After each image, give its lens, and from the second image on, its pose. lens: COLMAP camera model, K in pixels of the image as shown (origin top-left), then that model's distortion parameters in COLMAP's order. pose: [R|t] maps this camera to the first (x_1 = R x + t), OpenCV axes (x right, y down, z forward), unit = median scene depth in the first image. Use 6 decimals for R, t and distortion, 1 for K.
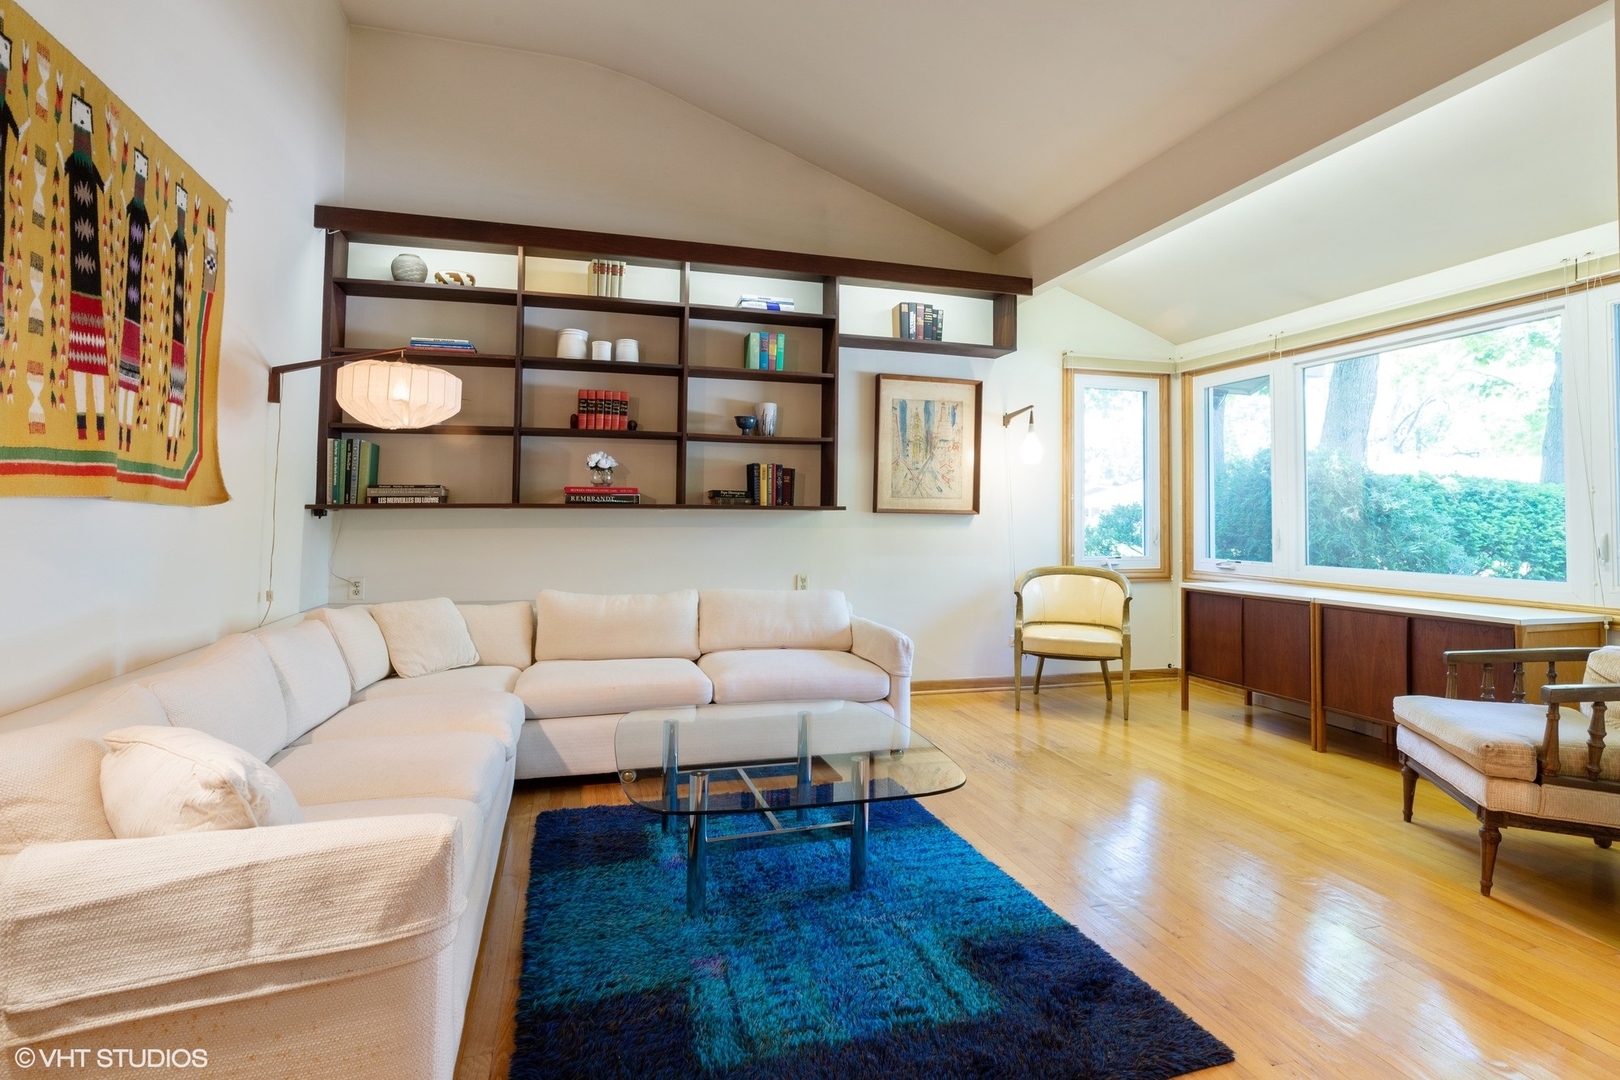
lens RADIAL K [[790.7, 0, 791.0], [0, 790.7, 497.1], [0, 0, 1]] dist [-0.000646, 0.000402]
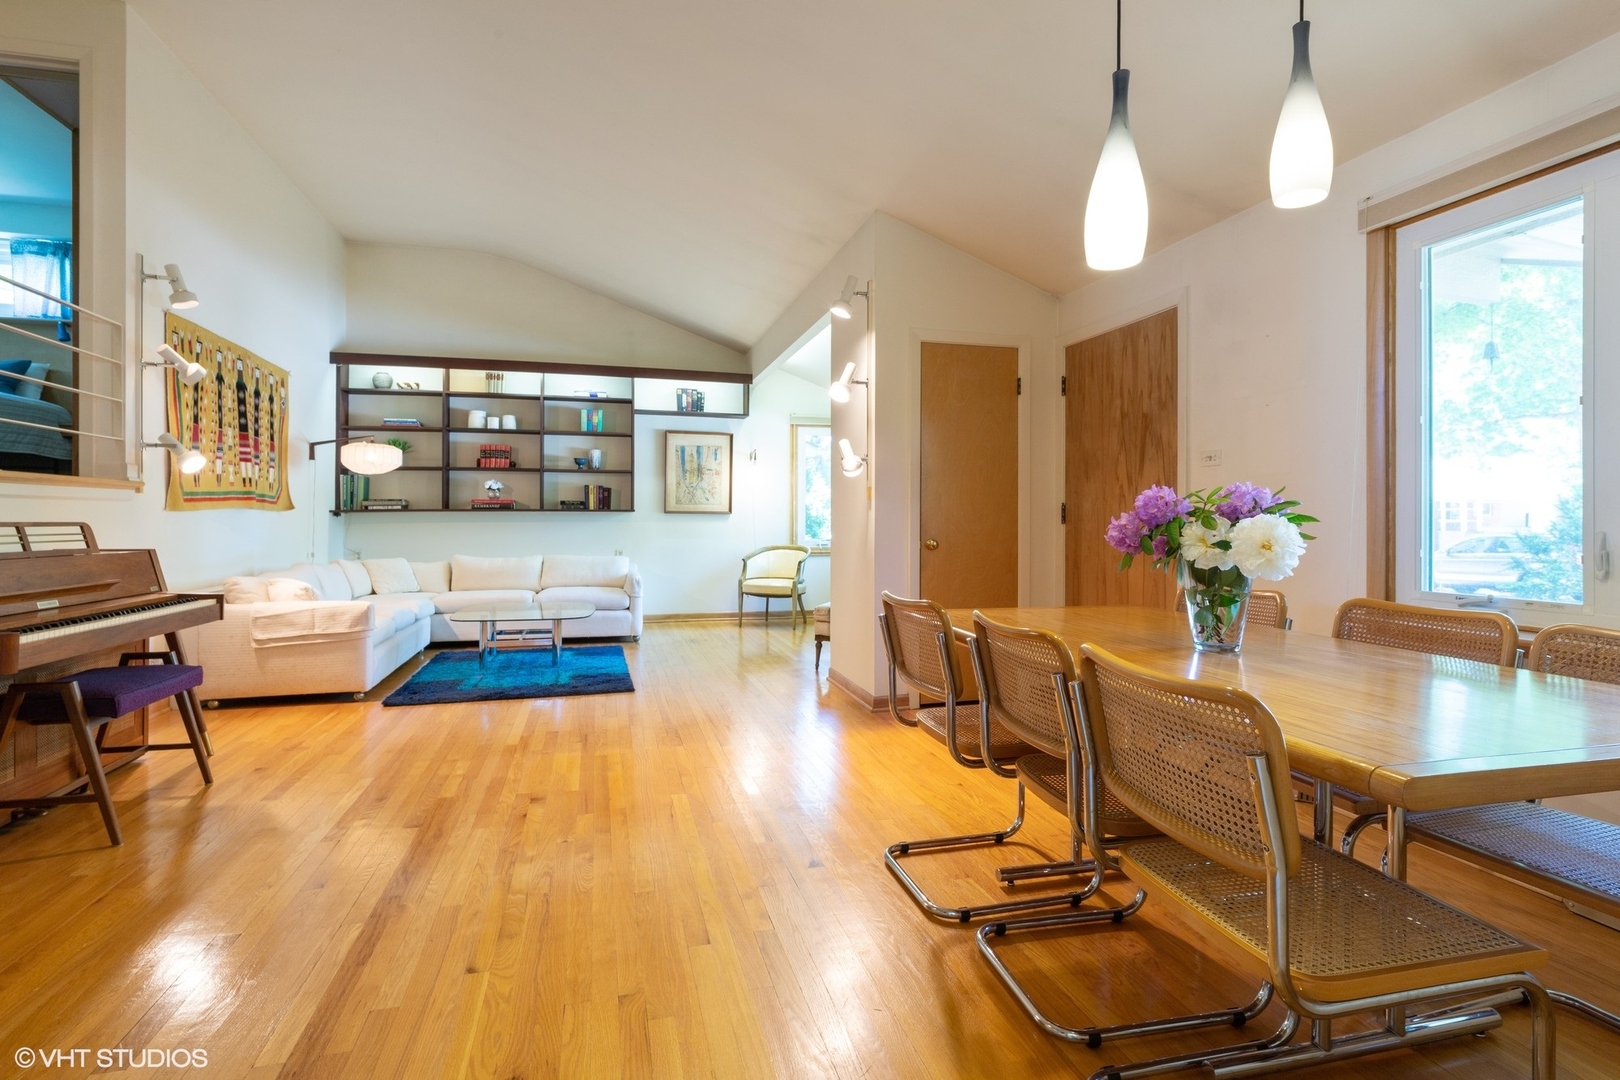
lens RADIAL K [[790.7, 0, 808.3], [0, 790.7, 531.2], [0, 0, 1]] dist [-0.000646, 0.000402]
pose [[0.999901, -0.003806, -0.013535, 0.514353], [0.004355, 0.999160, 0.040743, -0.010970], [0.013369, -0.040798, 0.999078, -0.809937]]
